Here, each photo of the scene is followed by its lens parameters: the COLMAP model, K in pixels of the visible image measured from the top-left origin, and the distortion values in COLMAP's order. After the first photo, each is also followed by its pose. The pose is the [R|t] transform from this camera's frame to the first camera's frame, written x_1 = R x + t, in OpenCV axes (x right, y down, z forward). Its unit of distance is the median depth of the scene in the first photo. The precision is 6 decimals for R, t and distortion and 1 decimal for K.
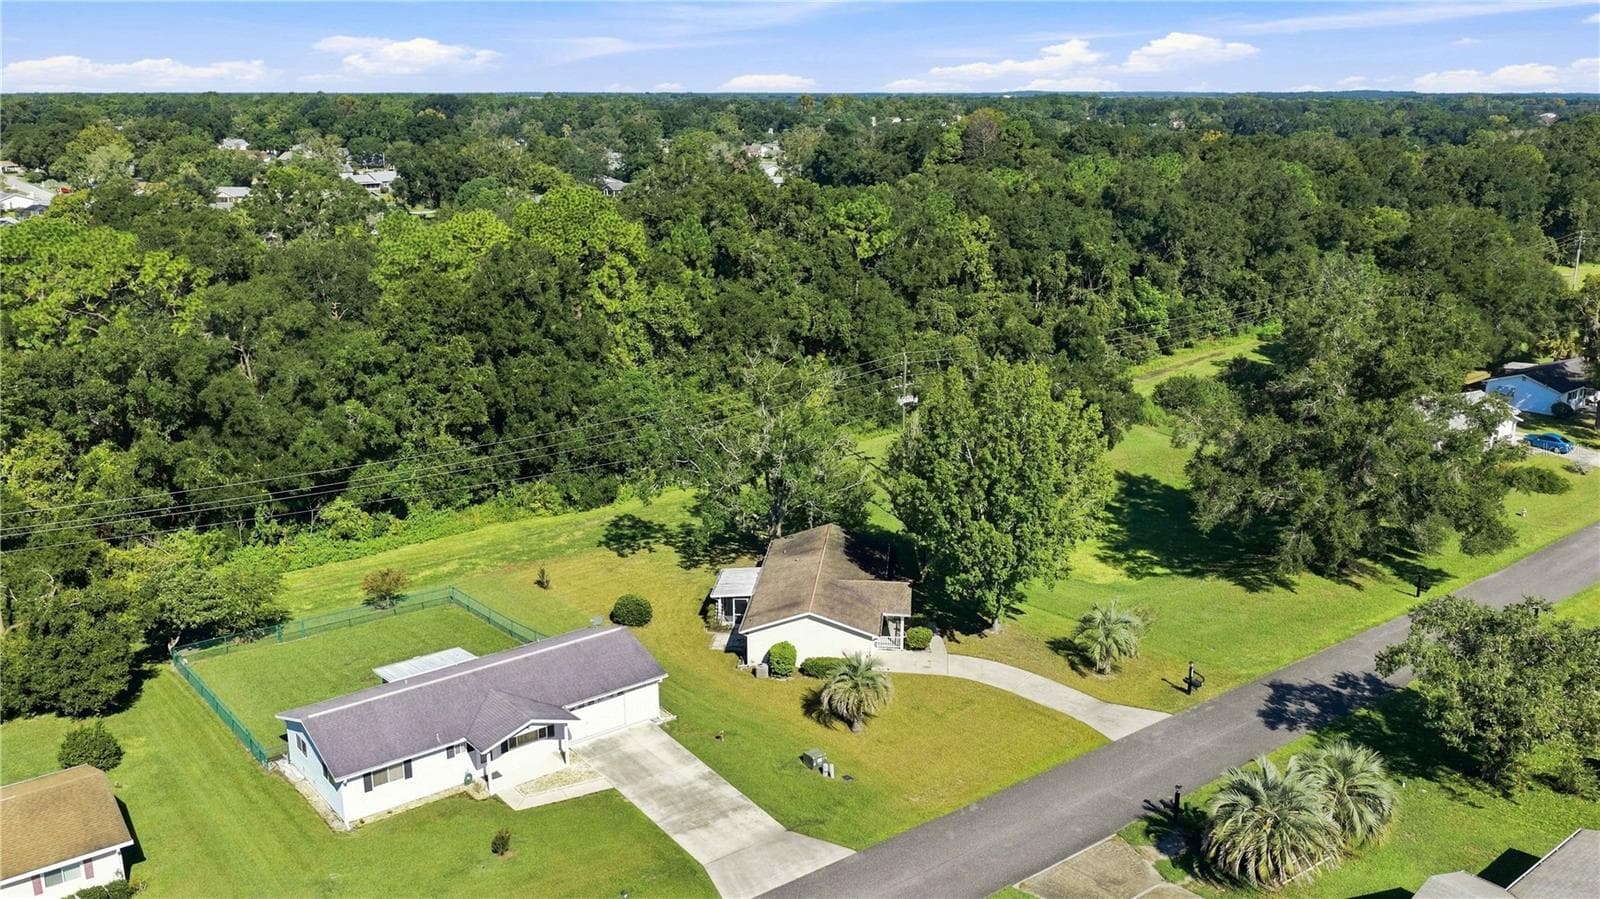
lens RADIAL K [[1375.4, 0, 800.0], [0, 1375.4, 449.5], [0, 0, 1]] dist [0.064677, -0.072003]
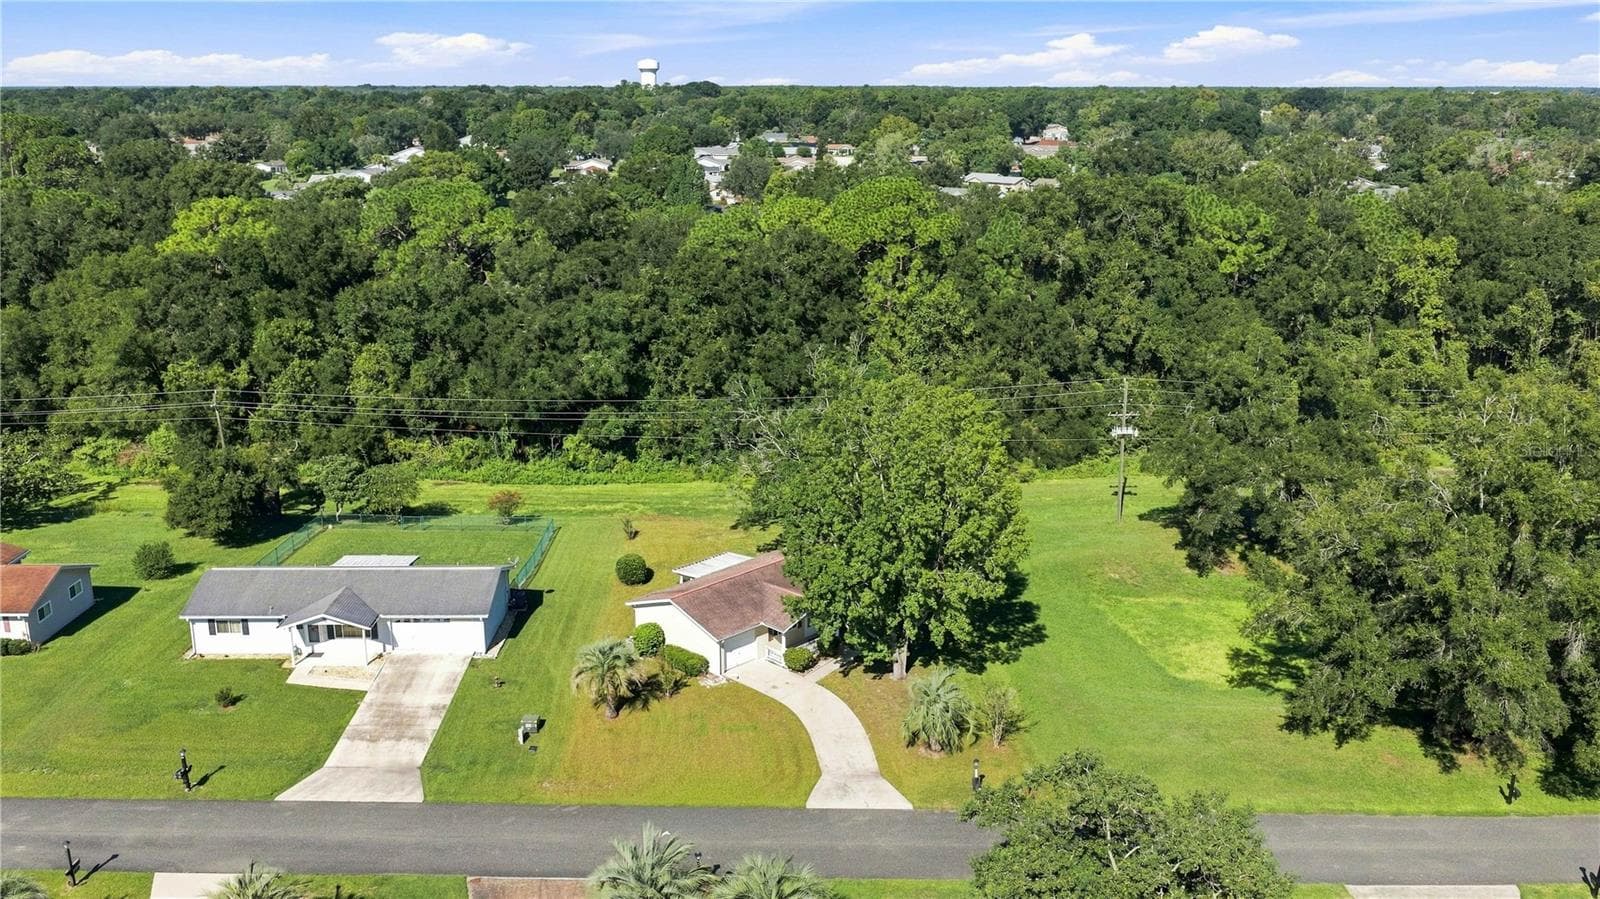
lens RADIAL K [[1375.4, 0, 800.0], [0, 1375.4, 449.5], [0, 0, 1]] dist [0.064677, -0.072003]
pose [[0.781766, 0.168697, -0.600319, 0.697803], [-0.166110, 0.984263, 0.060272, -0.070929], [0.601040, 0.052600, 0.797486, 0.250713]]
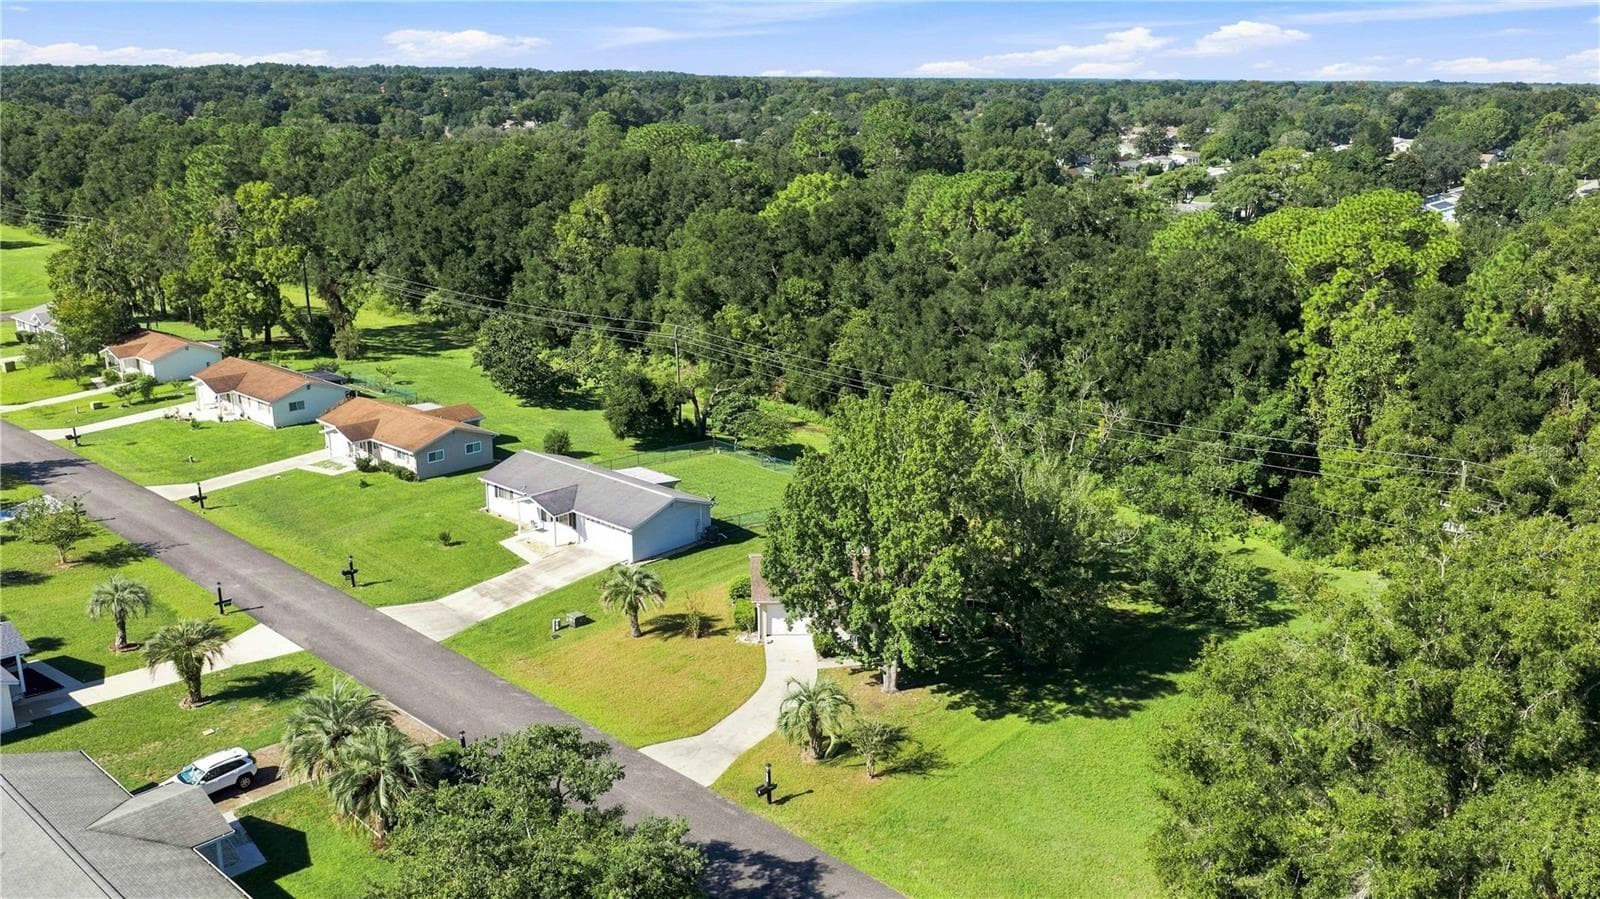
lens RADIAL K [[1375.4, 0, 800.0], [0, 1375.4, 449.5], [0, 0, 1]] dist [0.064677, -0.072003]
pose [[0.135199, 0.271363, -0.952934, 1.059175], [-0.266171, 0.936358, 0.228879, -0.228513], [0.954397, 0.222699, 0.198824, 0.834642]]
